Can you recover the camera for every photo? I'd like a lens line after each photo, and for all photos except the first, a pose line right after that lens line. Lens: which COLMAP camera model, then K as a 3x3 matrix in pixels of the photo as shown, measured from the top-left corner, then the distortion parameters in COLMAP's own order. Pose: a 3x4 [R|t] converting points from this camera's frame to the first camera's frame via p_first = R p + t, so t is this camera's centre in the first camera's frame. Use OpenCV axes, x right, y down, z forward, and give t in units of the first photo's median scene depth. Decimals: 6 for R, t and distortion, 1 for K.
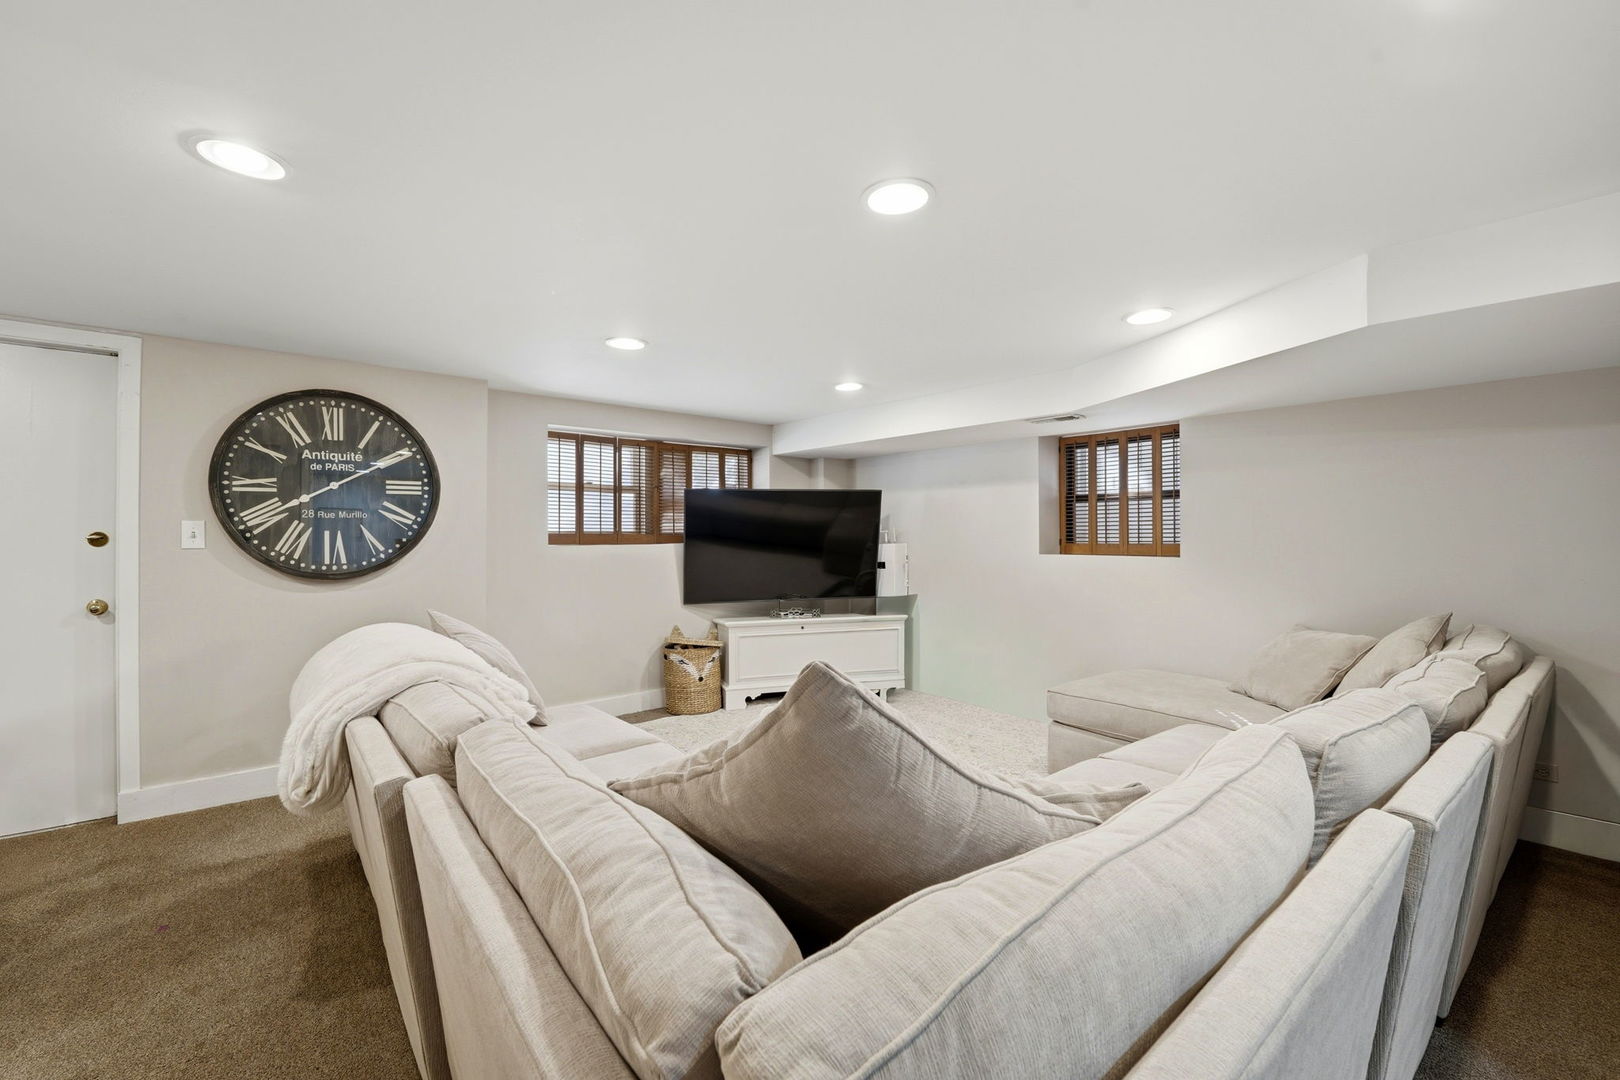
lens RADIAL K [[660.4, 0, 810.0], [0, 660.4, 540.0], [0, 0, 1]] dist [-0.011118, -0.000020]
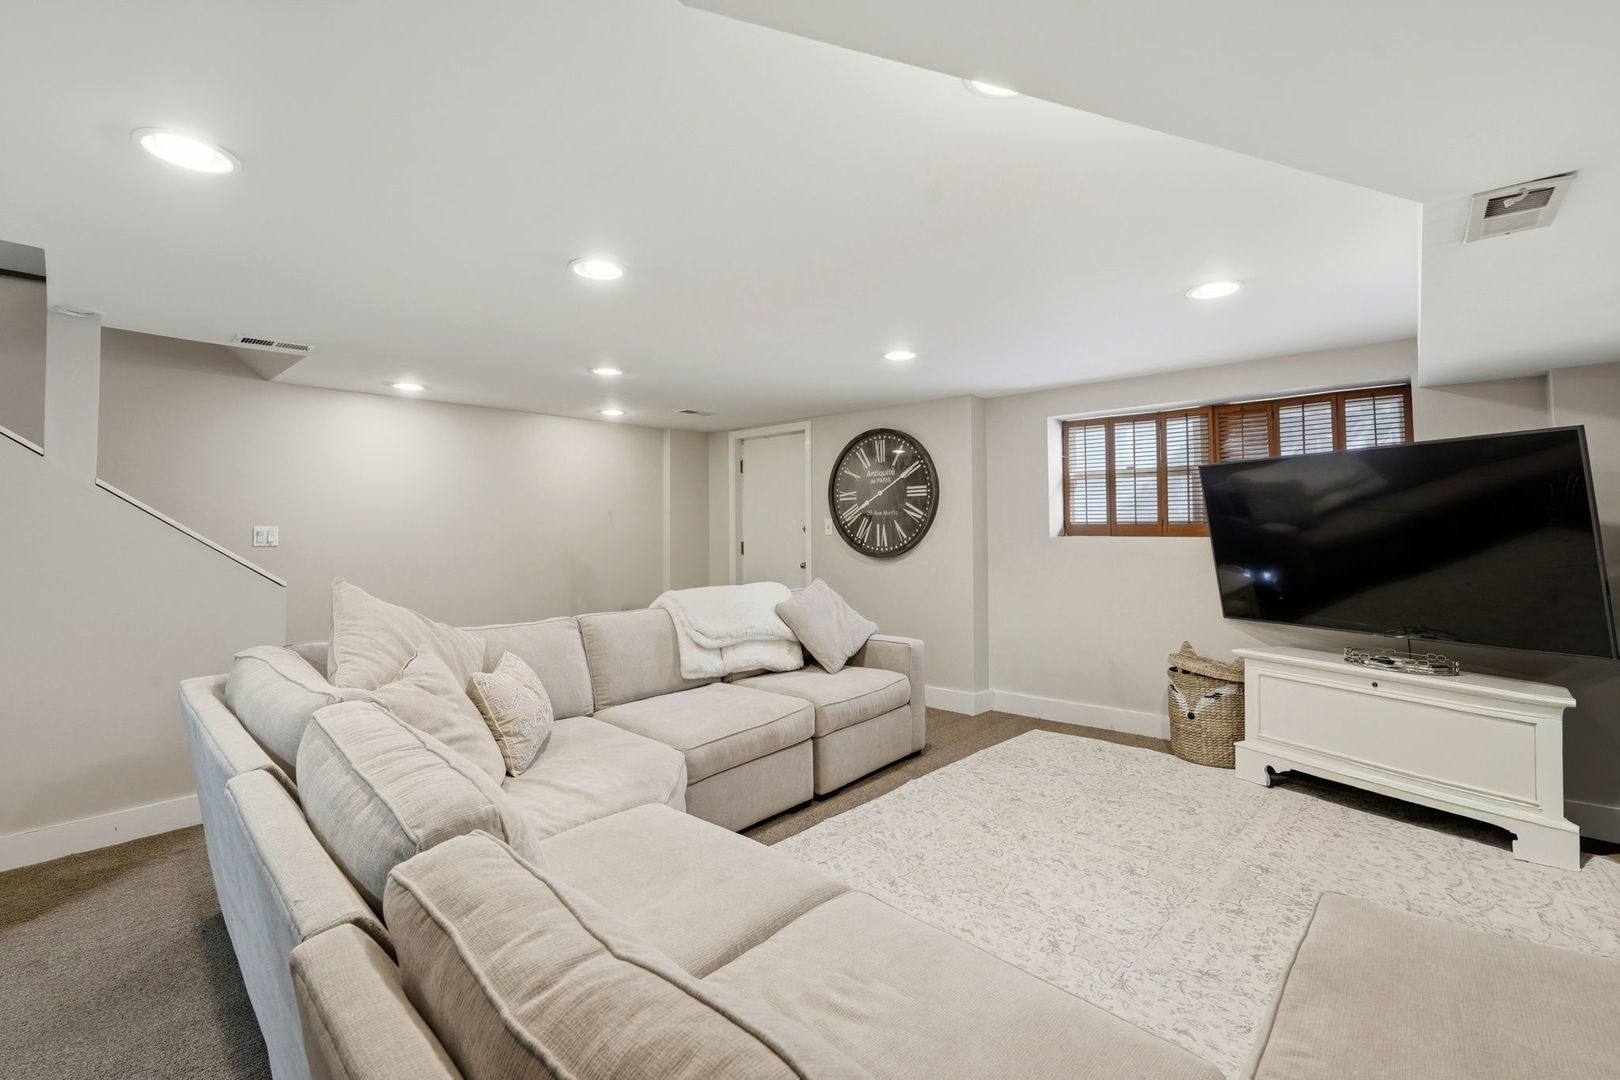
lens RADIAL K [[694.0, 0, 809.1], [0, 694.0, 511.2], [0, 0, 1]] dist [-0.000454, -0.000088]
pose [[0.132560, -0.023532, -0.990896, 0.616895], [-0.002691, 0.999706, -0.024101, -0.003845], [0.991171, 0.005861, 0.132458, 0.497880]]
